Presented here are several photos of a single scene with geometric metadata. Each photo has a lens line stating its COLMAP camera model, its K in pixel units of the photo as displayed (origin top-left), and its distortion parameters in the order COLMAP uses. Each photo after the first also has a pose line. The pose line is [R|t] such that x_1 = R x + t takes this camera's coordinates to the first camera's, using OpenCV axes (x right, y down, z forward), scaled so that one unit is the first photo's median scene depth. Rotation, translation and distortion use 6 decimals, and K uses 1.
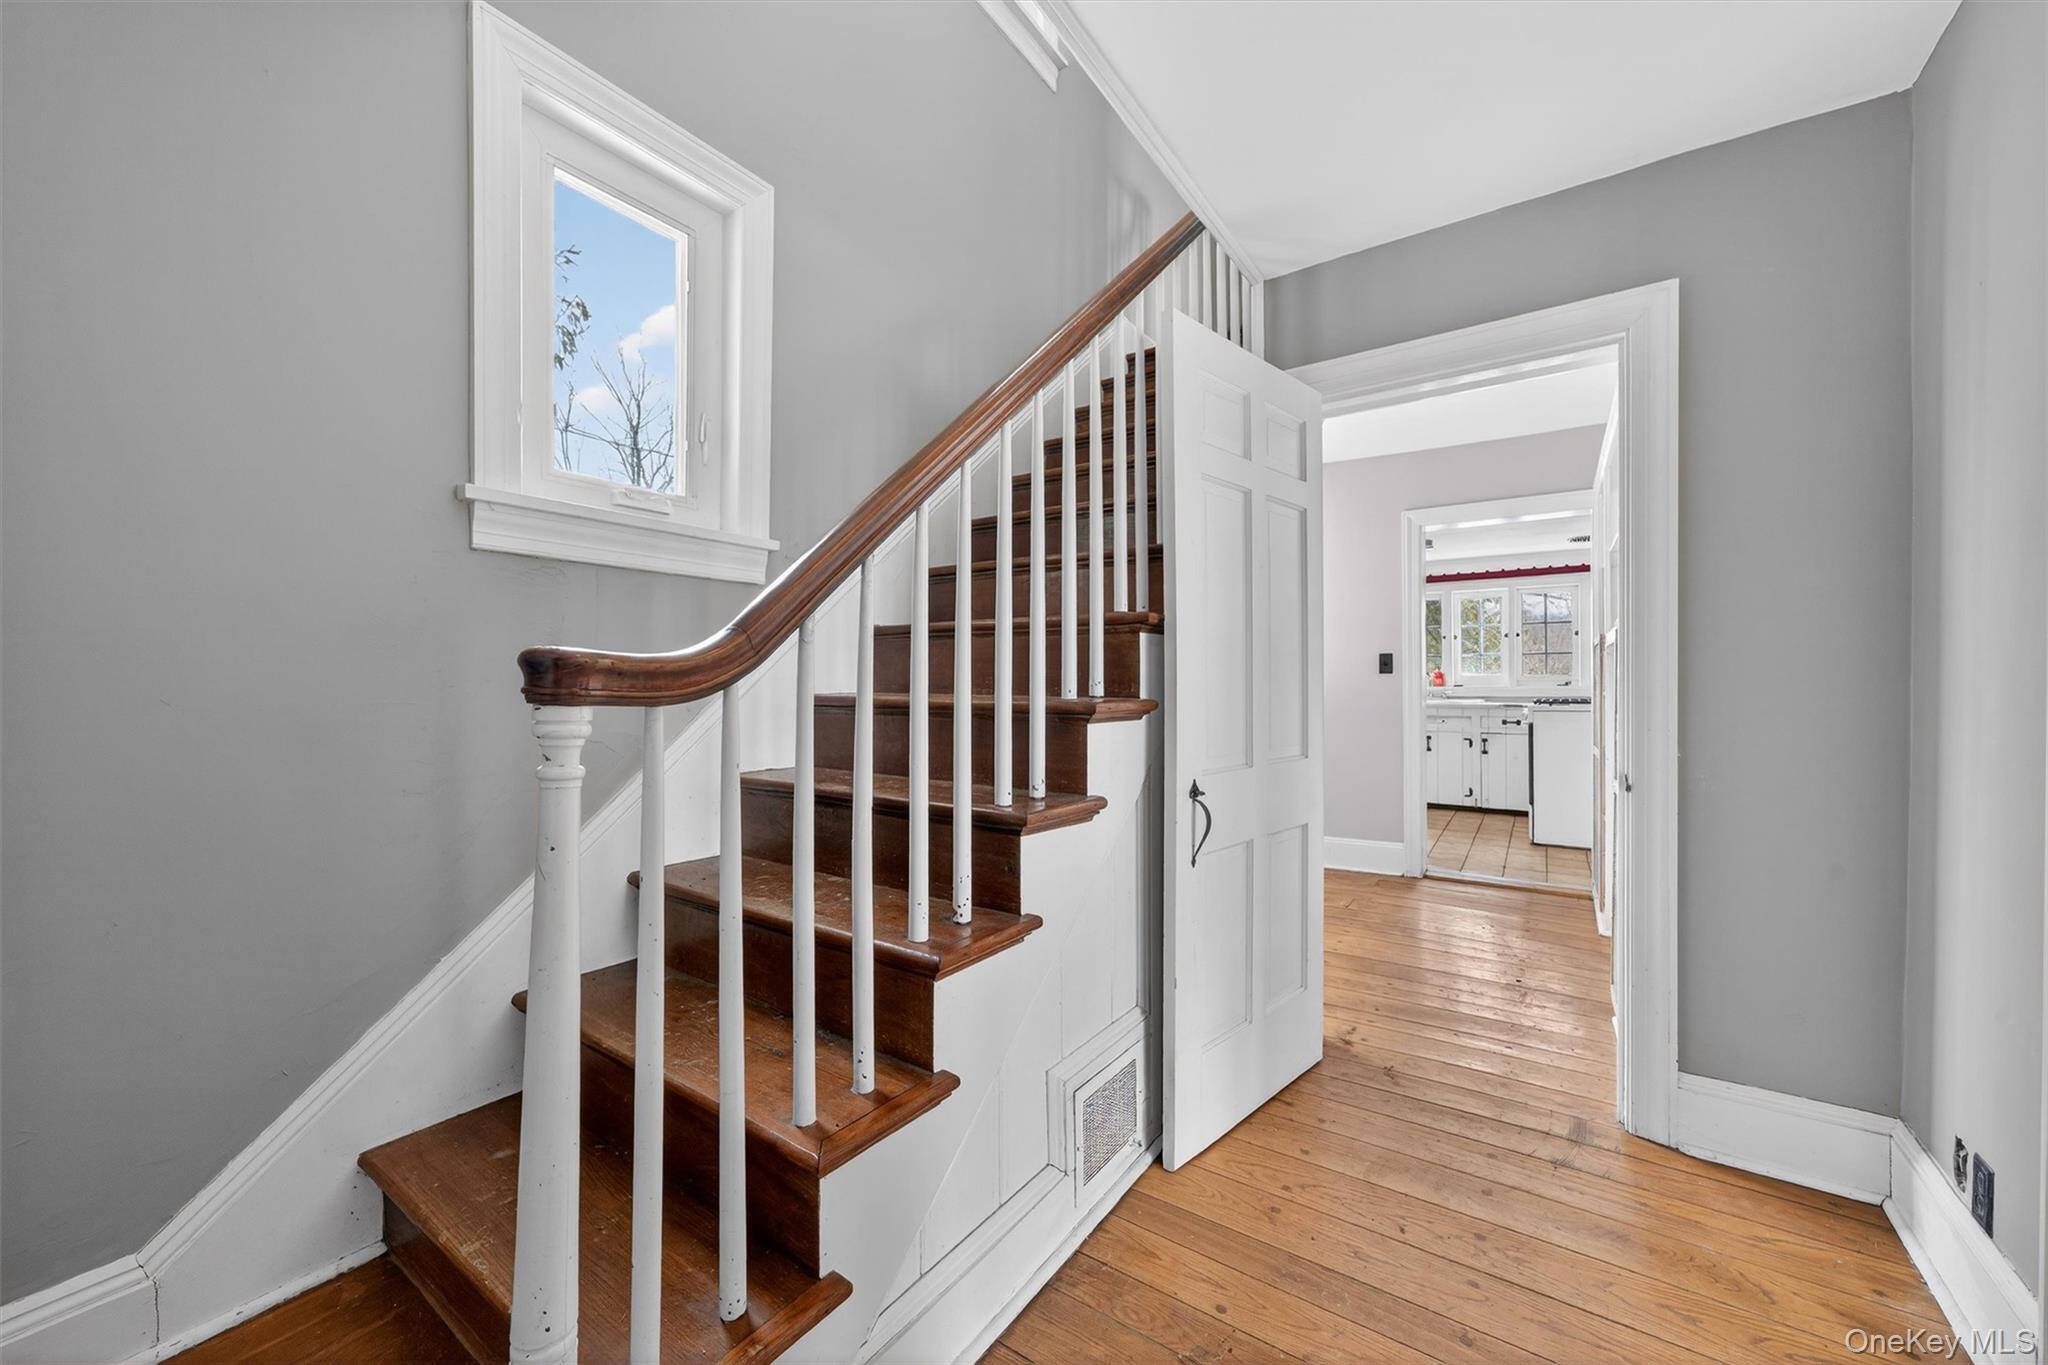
lens RADIAL K [[758.7, 0, 1014.3], [0, 758.7, 691.8], [0, 0, 1]] dist [-0.005770, 0.001085]
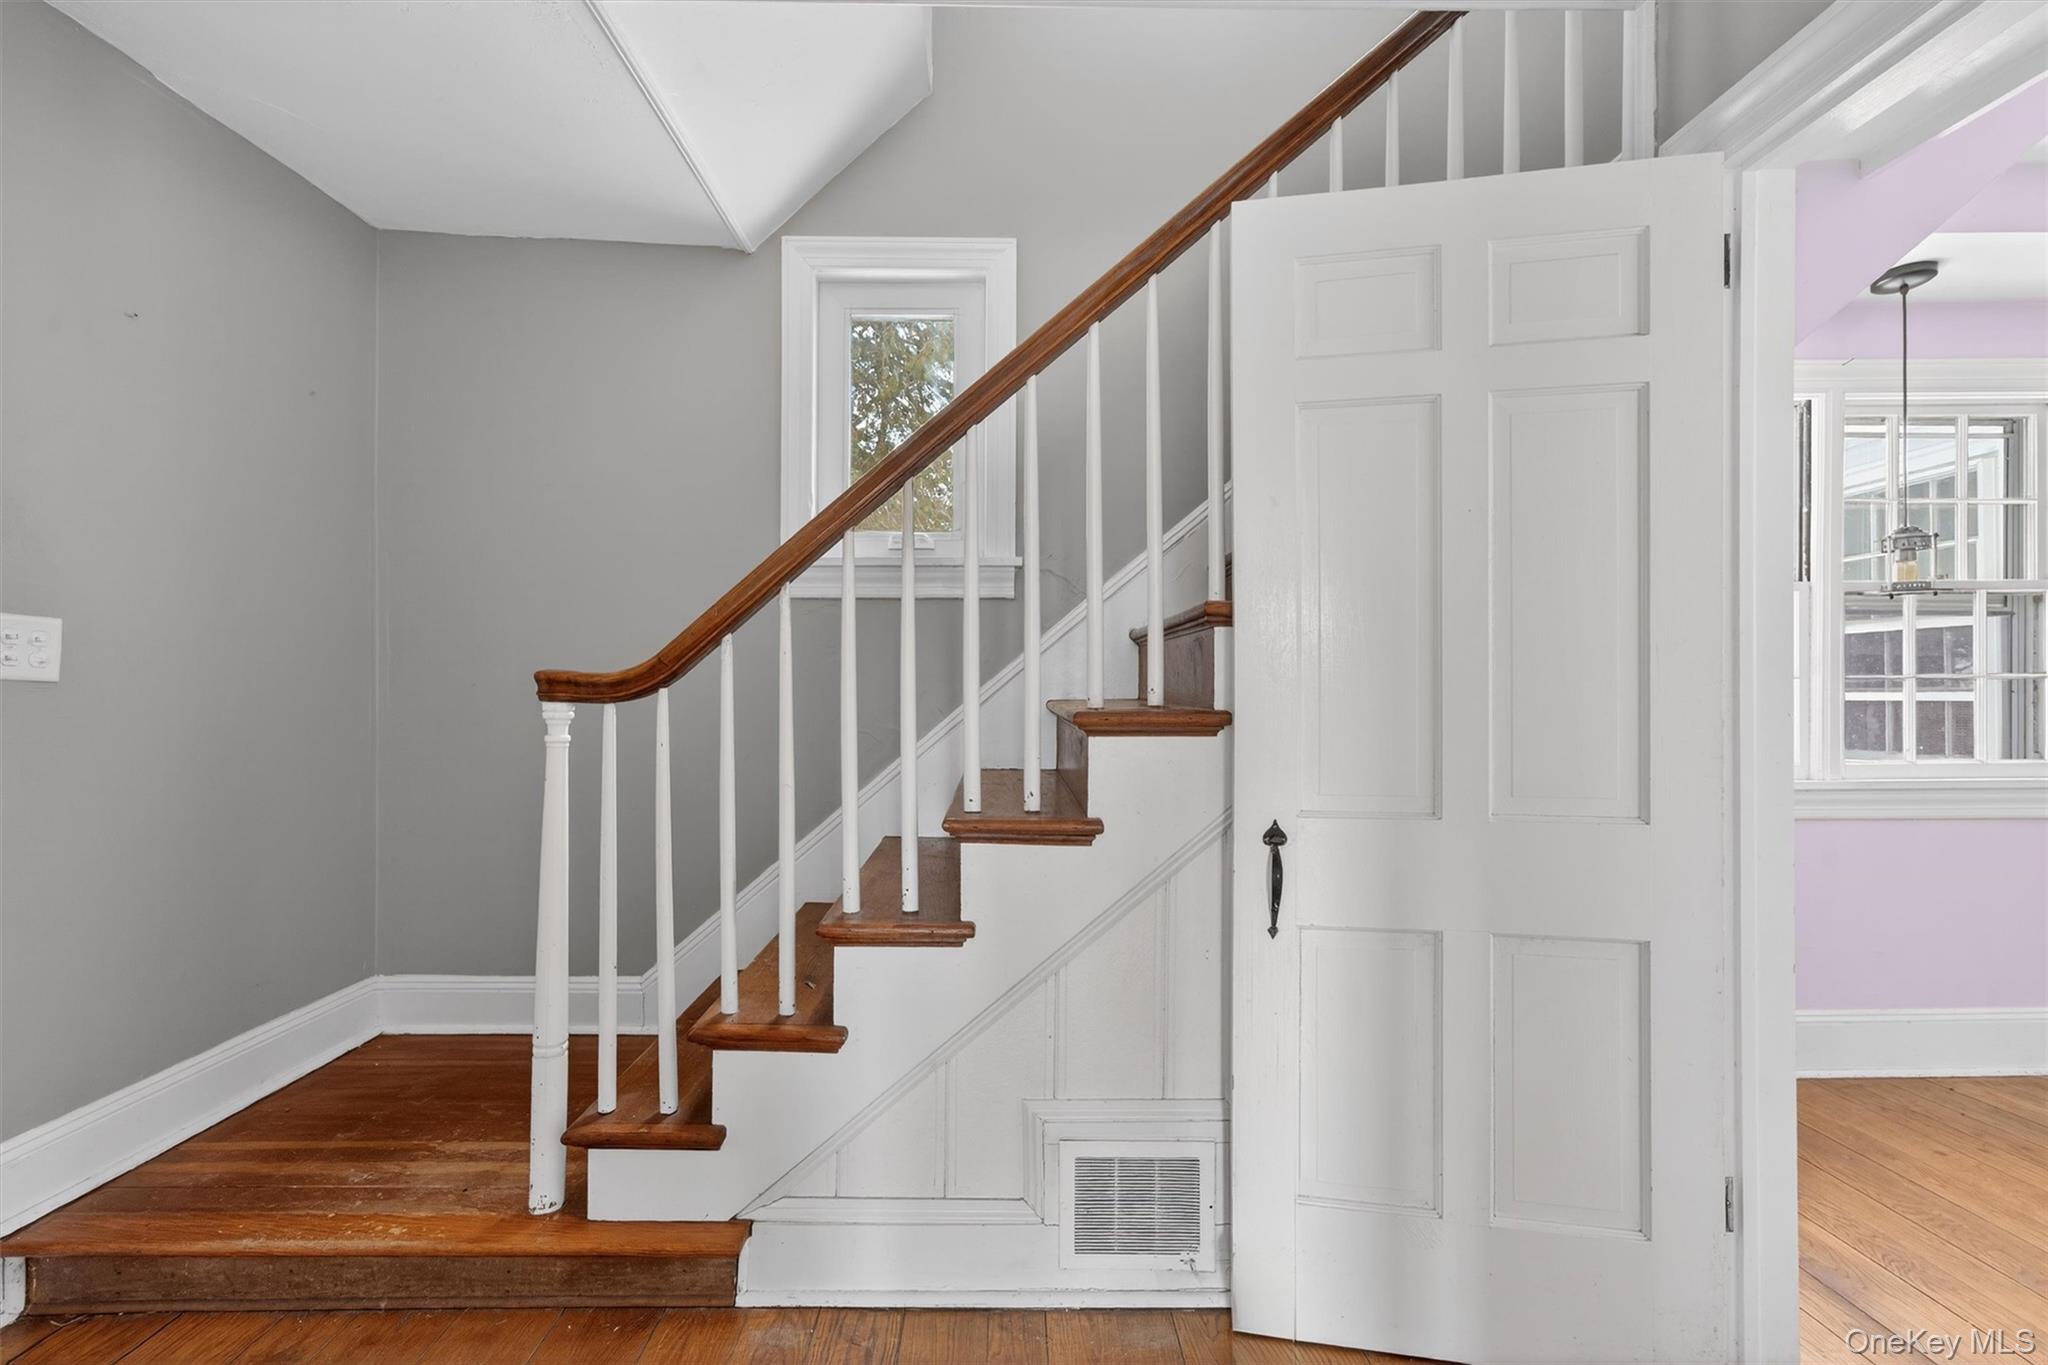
lens RADIAL K [[841.1, 0, 1025.0], [0, 841.1, 694.5], [0, 0, 1]] dist [0.009809, 0.000365]
pose [[0.587973, 0.009151, -0.808829, 0.955492], [-0.010219, 0.999940, 0.003884, -0.009963], [0.808816, 0.005982, 0.588032, 0.404655]]
